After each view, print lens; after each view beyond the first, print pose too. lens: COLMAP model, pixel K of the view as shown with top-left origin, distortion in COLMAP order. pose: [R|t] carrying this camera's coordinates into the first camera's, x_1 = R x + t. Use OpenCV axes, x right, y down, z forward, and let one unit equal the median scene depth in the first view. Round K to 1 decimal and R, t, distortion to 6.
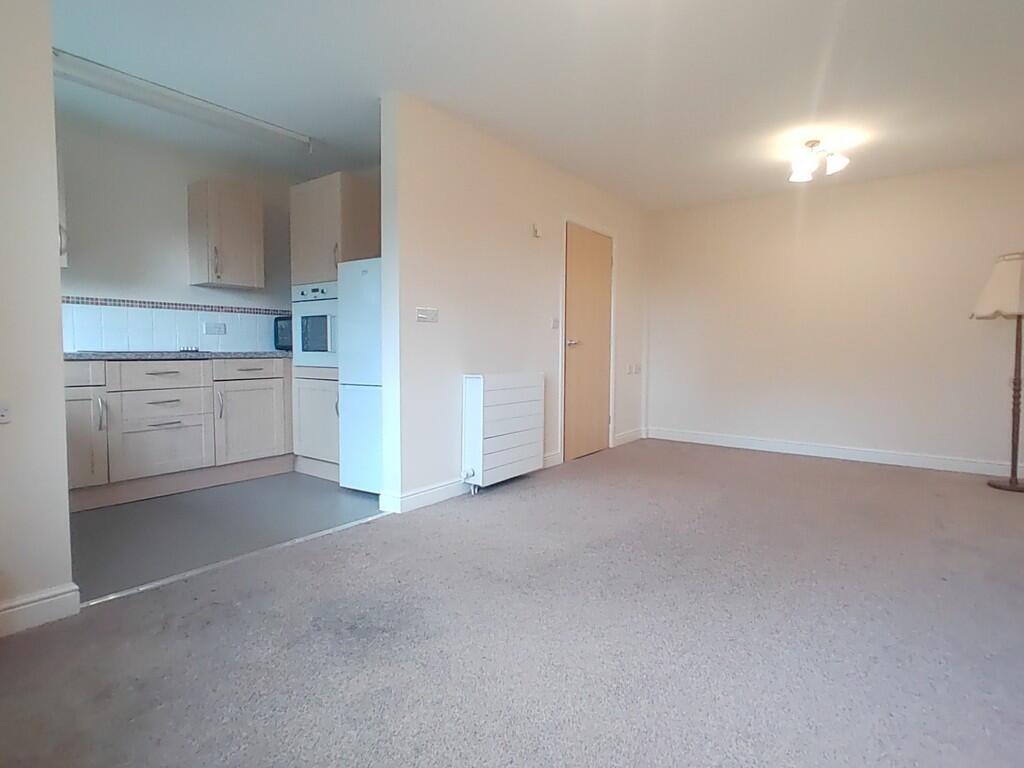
lens RADIAL K [[561.9, 0, 513.2], [0, 561.9, 380.2], [0, 0, 1]] dist [0.006685, 0.000943]
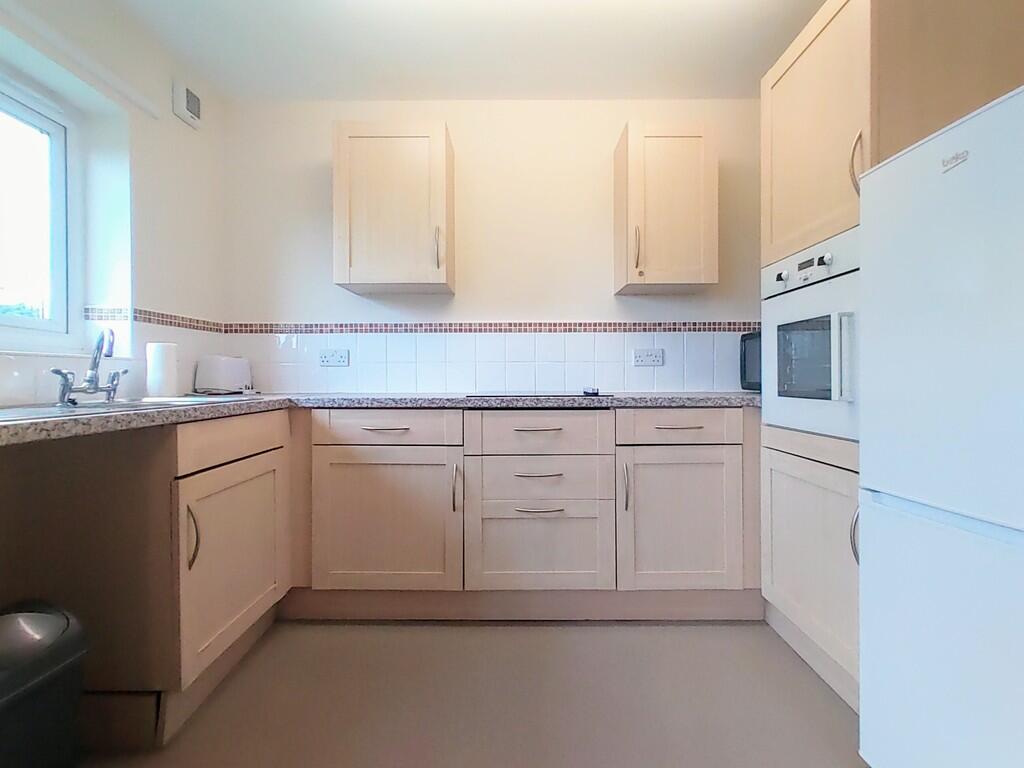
lens RADIAL K [[504.7, 0, 514.4], [0, 504.7, 380.9], [0, 0, 1]] dist [-0.002557, 0.000045]
pose [[0.598828, -0.002278, -0.800874, -0.169724], [-0.039983, 0.998664, -0.032737, -0.043527], [0.799879, 0.051625, 0.597937, 0.582872]]
